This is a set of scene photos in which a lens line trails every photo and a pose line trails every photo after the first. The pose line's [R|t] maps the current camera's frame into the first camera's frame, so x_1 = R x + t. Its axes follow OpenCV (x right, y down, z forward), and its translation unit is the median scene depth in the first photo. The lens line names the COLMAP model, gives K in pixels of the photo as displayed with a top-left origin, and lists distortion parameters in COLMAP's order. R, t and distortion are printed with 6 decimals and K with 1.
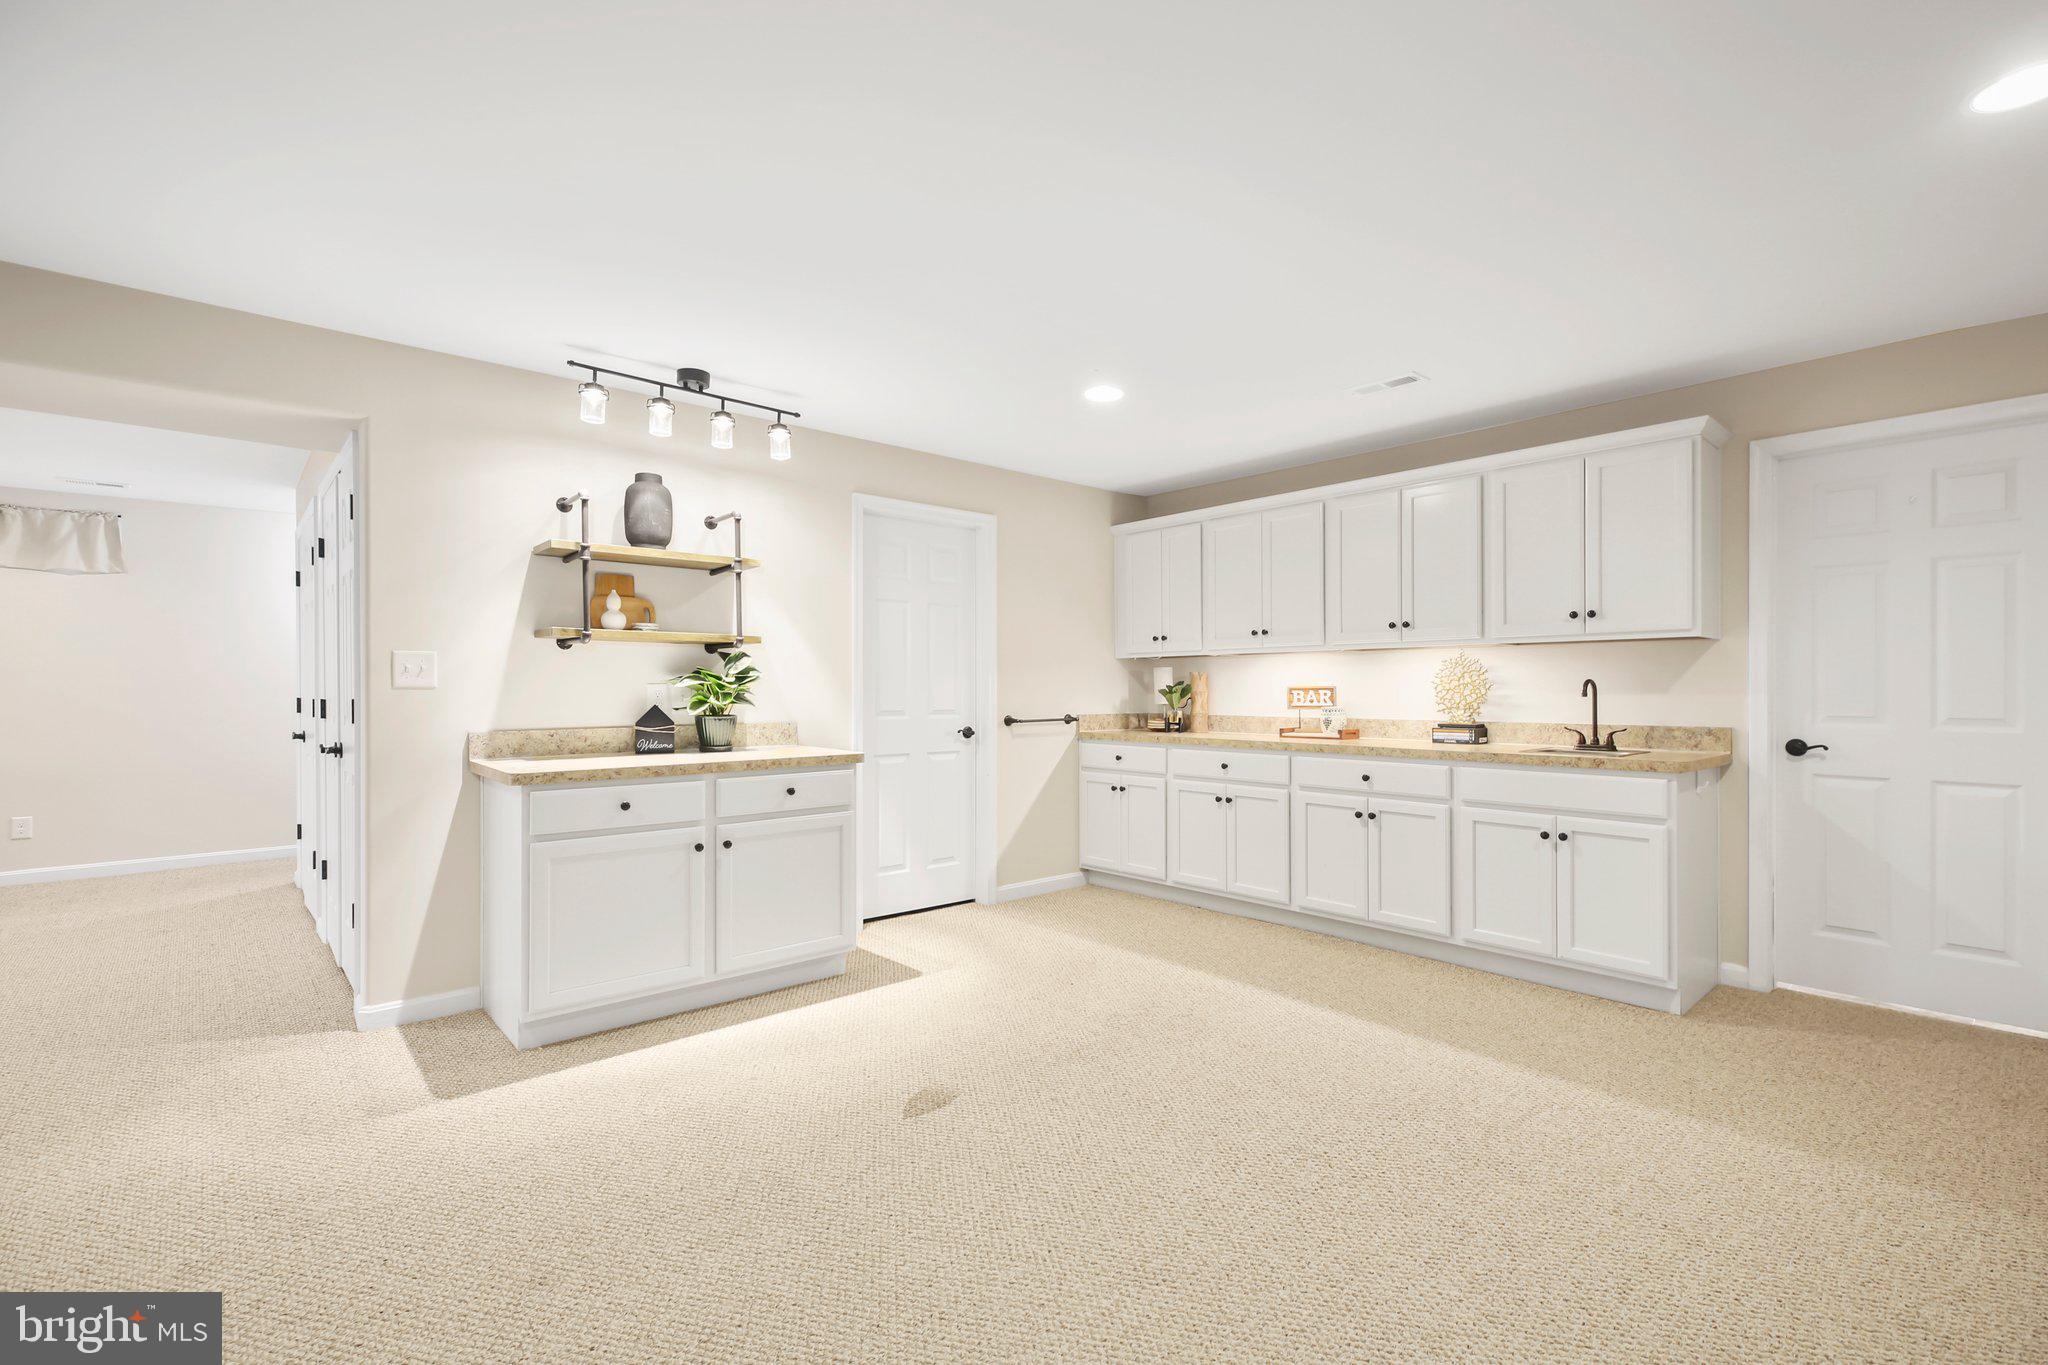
lens RADIAL K [[921.5, 0, 1033.3], [0, 921.5, 686.3], [0, 0, 1]] dist [0.007024, -0.000191]
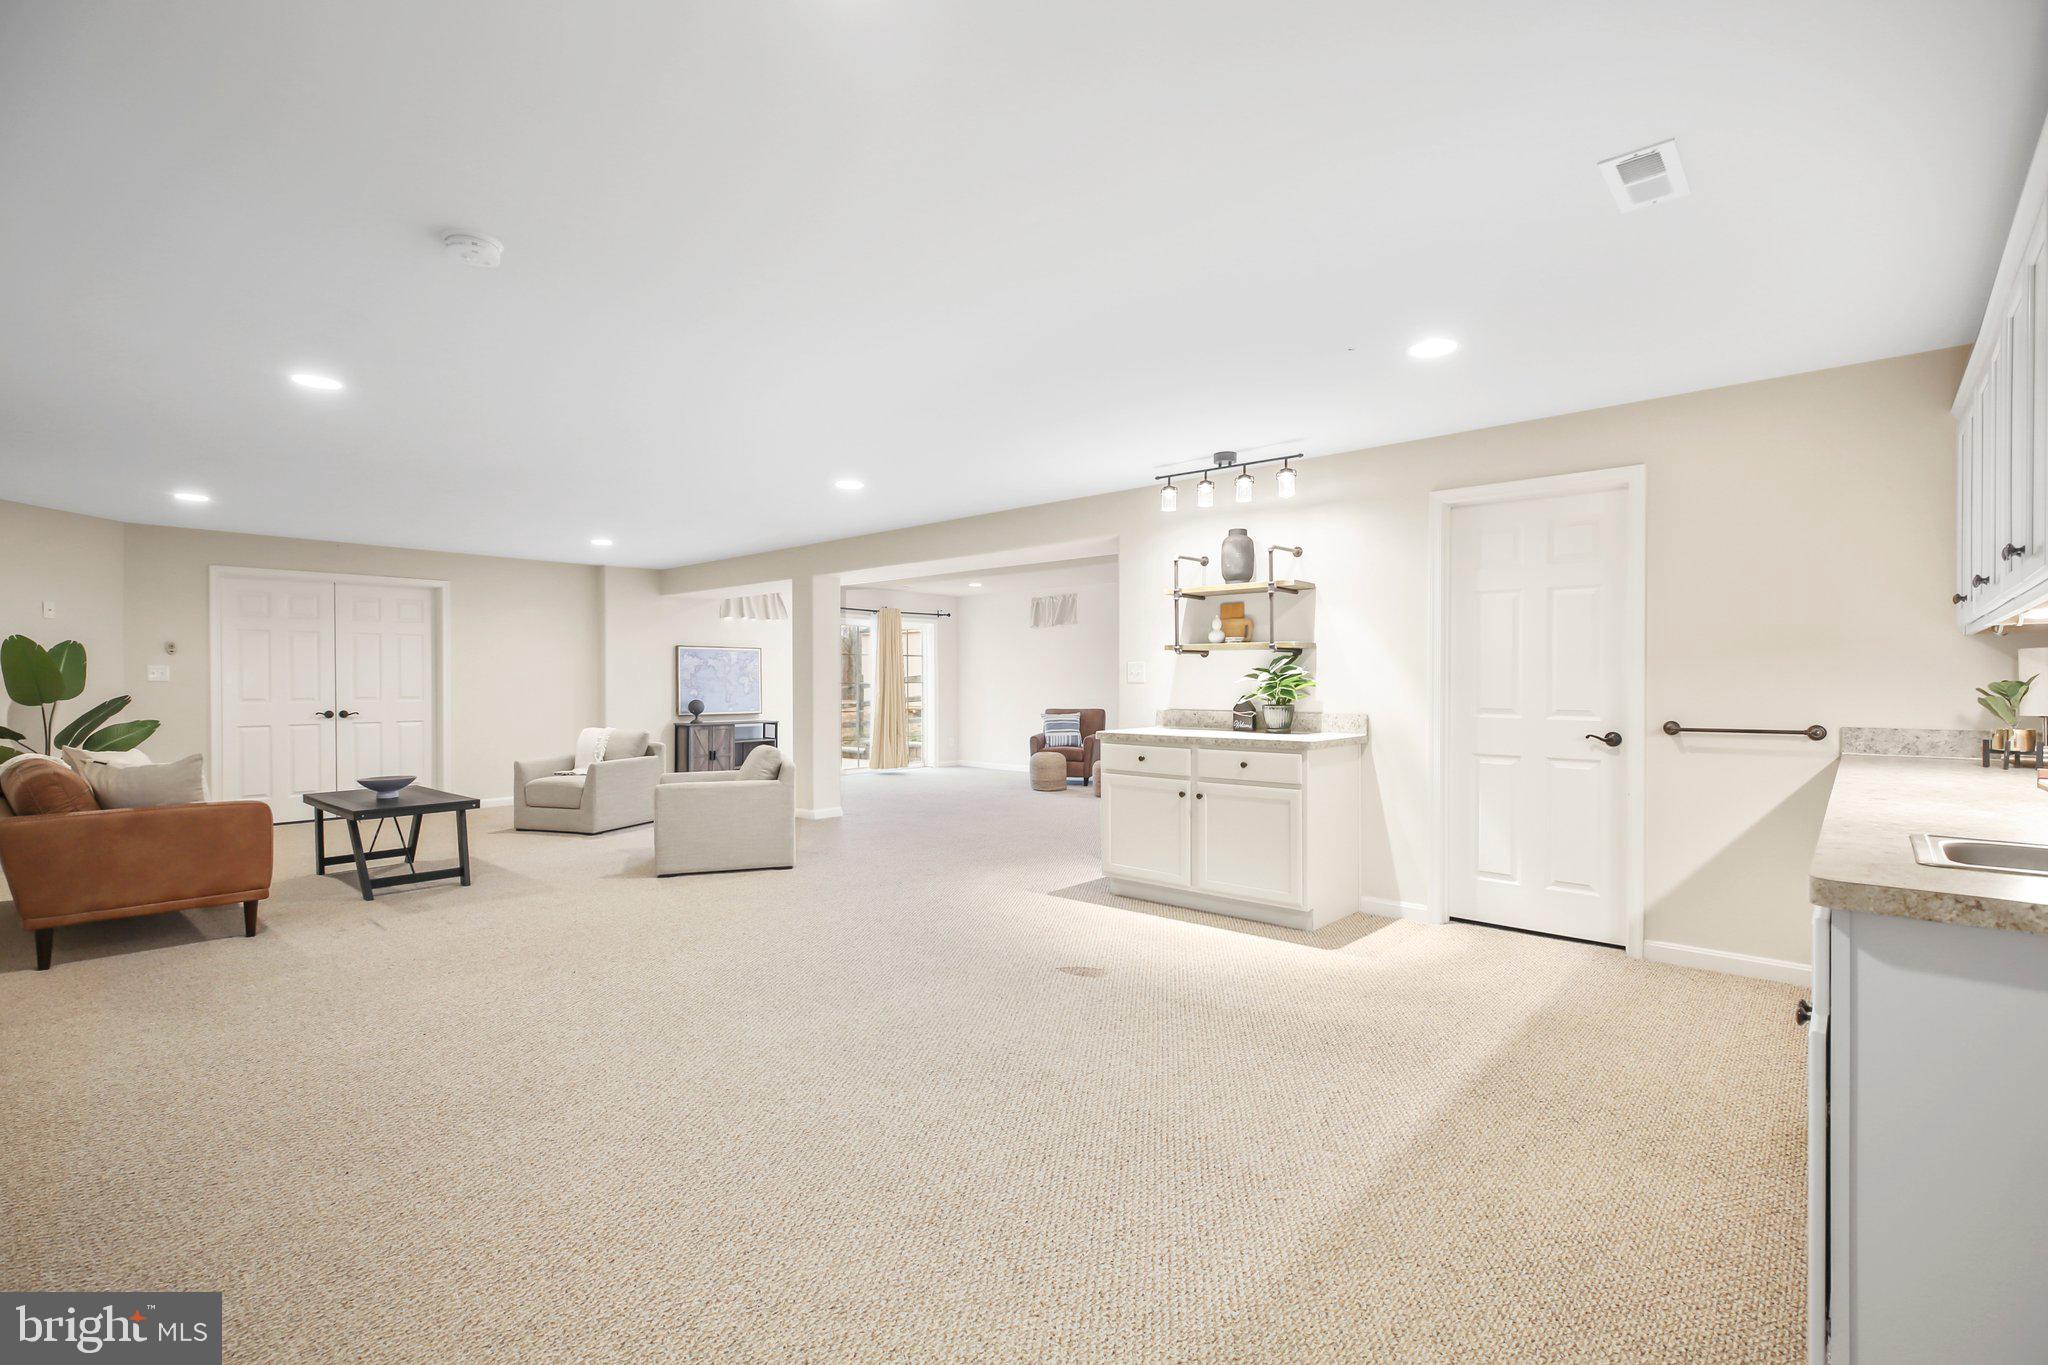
lens RADIAL K [[921.5, 0, 1033.3], [0, 921.5, 686.3], [0, 0, 1]] dist [0.007024, -0.000191]
pose [[0.113427, 0.008277, -0.993512, 0.915446], [0.000859, 0.999964, 0.008429, -0.005712], [0.993546, -0.001810, 0.113416, 0.532474]]
